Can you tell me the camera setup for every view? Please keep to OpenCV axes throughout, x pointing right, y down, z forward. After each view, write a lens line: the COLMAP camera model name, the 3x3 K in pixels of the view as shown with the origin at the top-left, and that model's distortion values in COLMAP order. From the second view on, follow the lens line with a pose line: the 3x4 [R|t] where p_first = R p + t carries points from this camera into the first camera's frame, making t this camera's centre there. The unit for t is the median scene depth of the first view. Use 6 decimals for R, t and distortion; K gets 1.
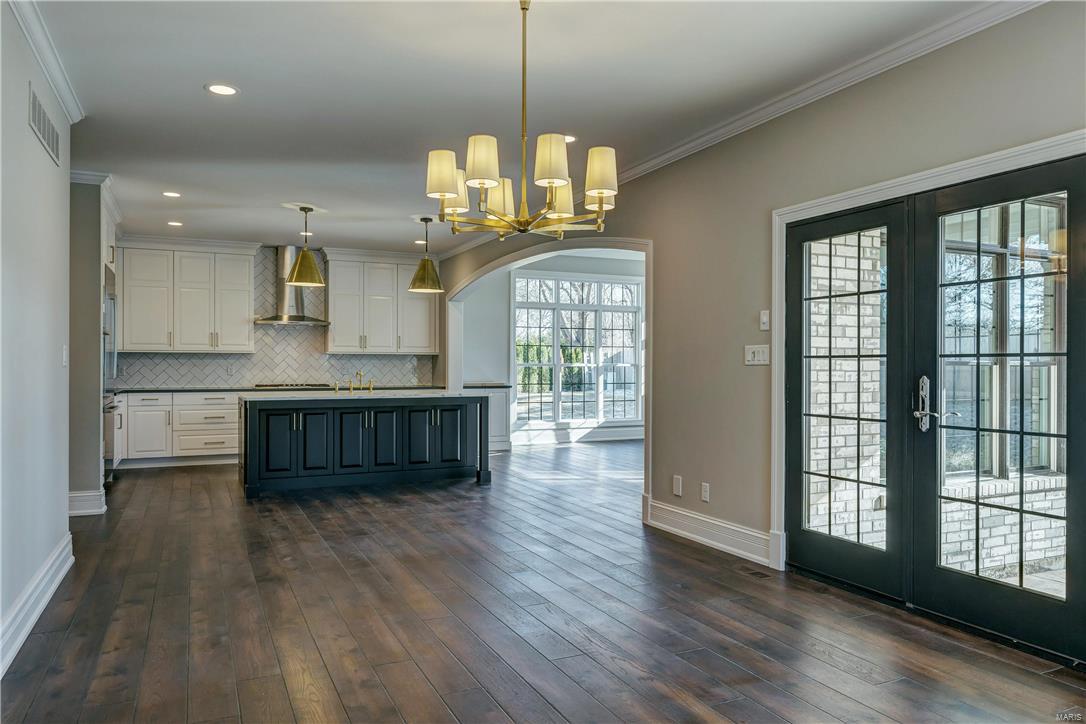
lens RADIAL K [[776.7, 0, 580.5], [0, 776.7, 364.7], [0, 0, 1]] dist [-0.007923, -0.002551]
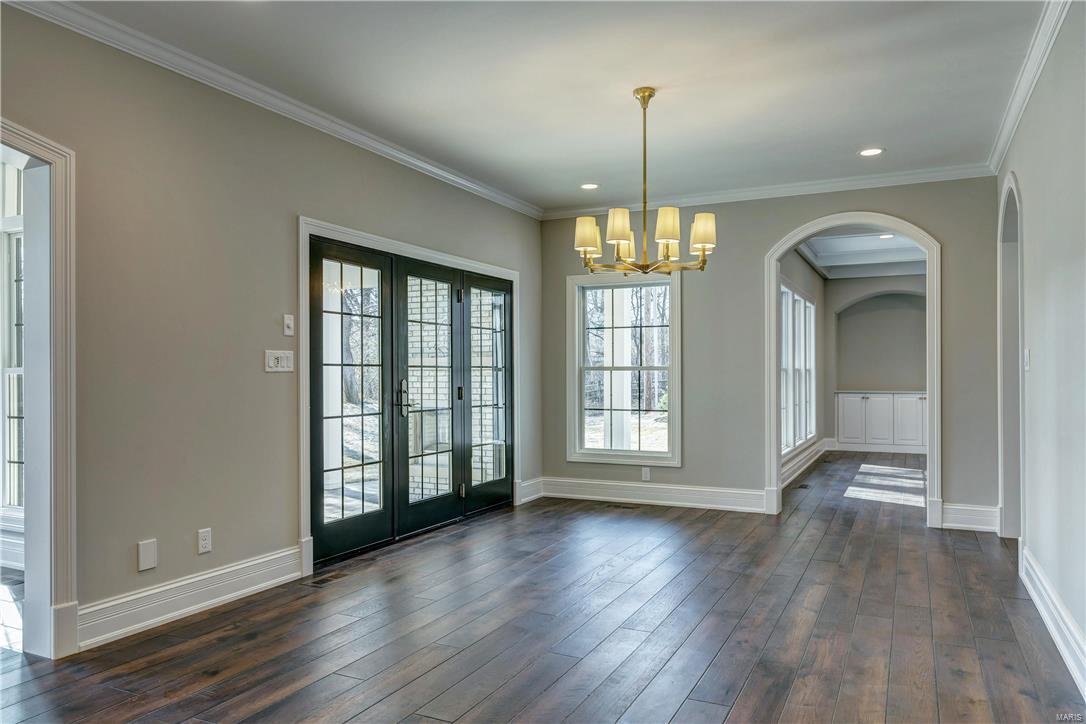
lens RADIAL K [[728.1, 0, 543.0], [0, 728.1, 362.0], [0, 0, 1]] dist [-0.004558, 0.001518]
pose [[-0.597047, 0.013509, 0.802092, -0.753366], [-0.000979, 0.999845, -0.017569, 0.004075], [-0.802205, -0.011275, -0.596942, 1.453197]]
